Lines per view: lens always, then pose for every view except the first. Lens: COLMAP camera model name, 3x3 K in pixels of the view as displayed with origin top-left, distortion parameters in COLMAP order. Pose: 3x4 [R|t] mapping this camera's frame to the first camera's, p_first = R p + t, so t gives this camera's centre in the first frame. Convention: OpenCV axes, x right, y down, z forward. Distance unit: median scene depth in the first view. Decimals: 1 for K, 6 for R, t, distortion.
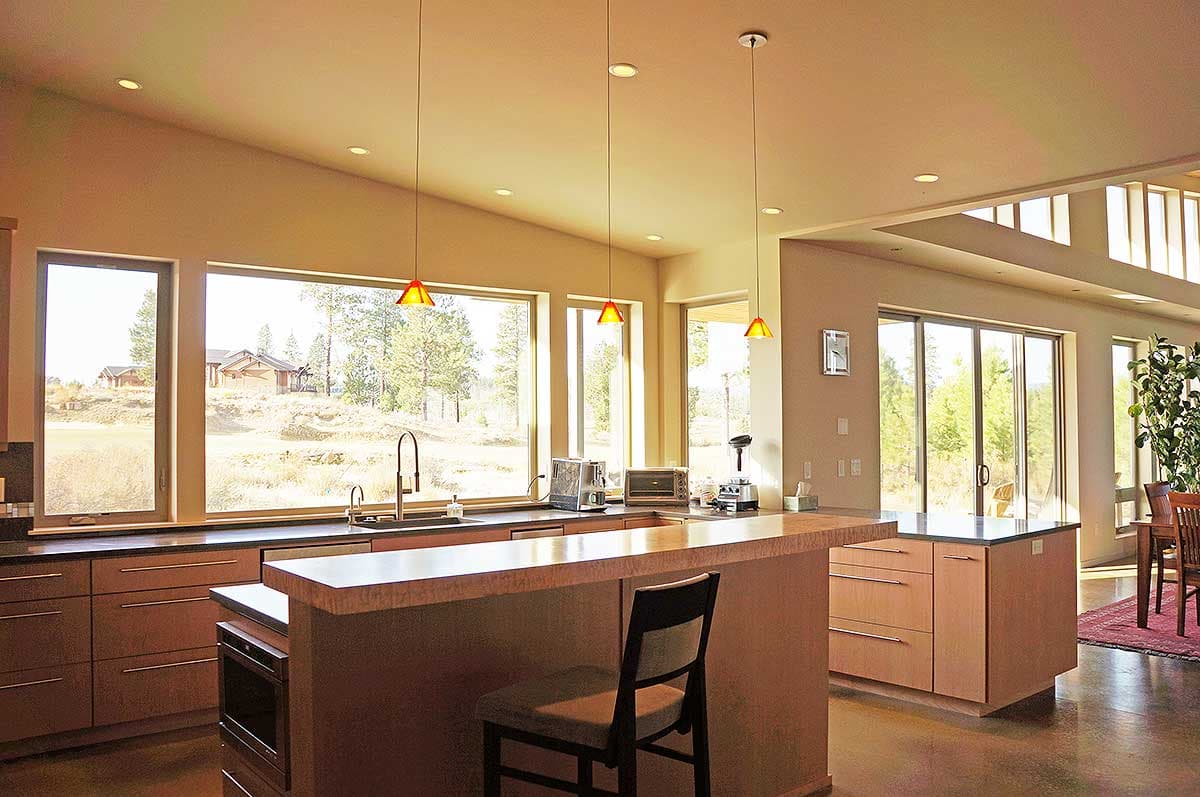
lens RADIAL K [[960.8, 0, 600.0], [0, 960.8, 398.5], [0, 0, 1]] dist [-0.172141, 0.146023]
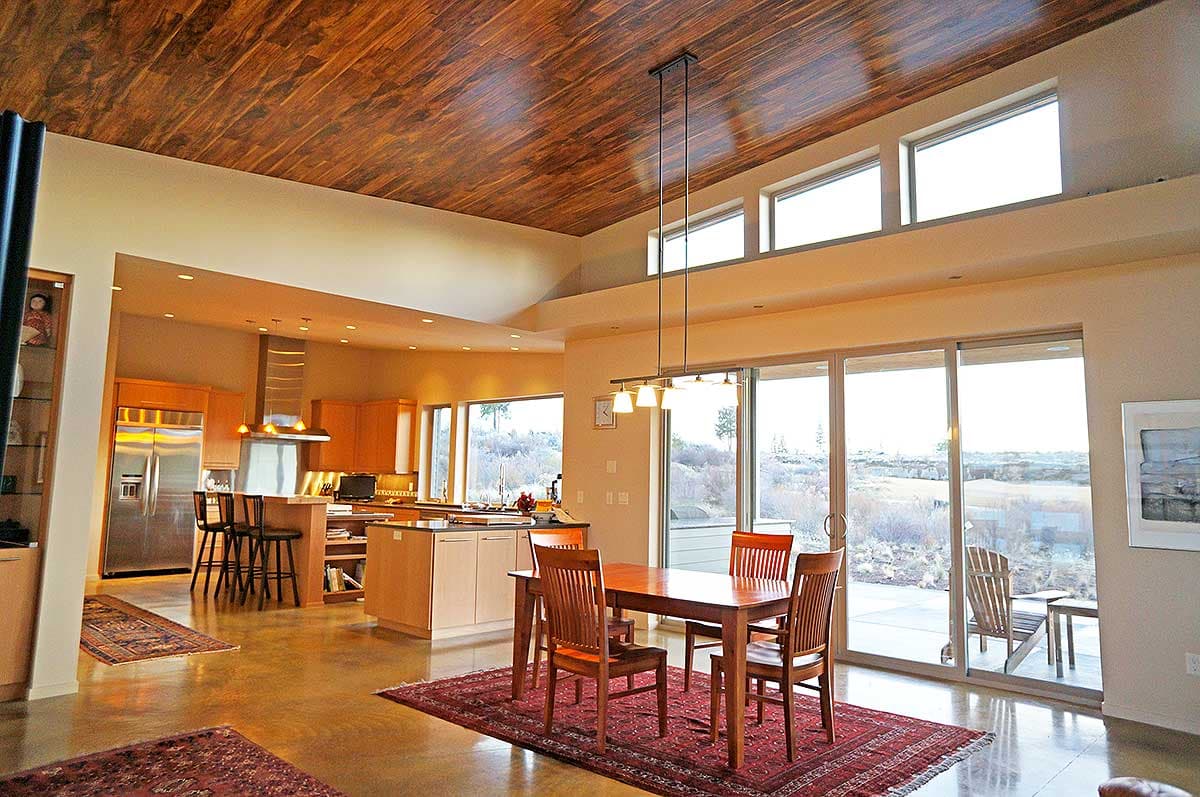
lens RADIAL K [[815.3, 0, 589.0], [0, 815.3, 430.1], [0, 0, 1]] dist [-0.004477, 0.072975]
pose [[0.121740, -0.049776, -0.991313, 1.456073], [0.005851, 0.998760, -0.049432, 0.033566], [0.992545, 0.000218, 0.121880, 0.849921]]
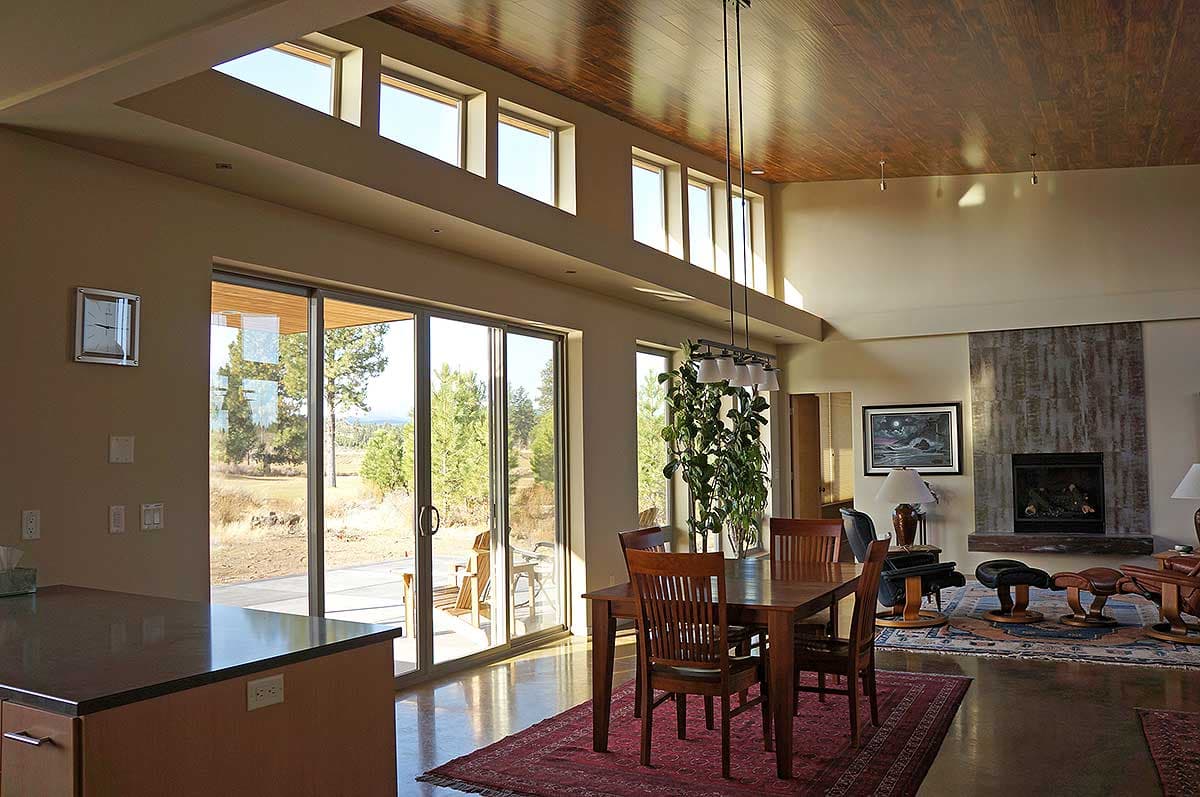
lens RADIAL K [[960.8, 0, 600.0], [0, 960.8, 398.5], [0, 0, 1]] dist [-0.172141, 0.146023]
pose [[0.931713, 0.014324, 0.362912, 0.335095], [-0.003020, 0.999493, -0.031694, 0.014909], [-0.363182, 0.028434, 0.931284, 0.349287]]
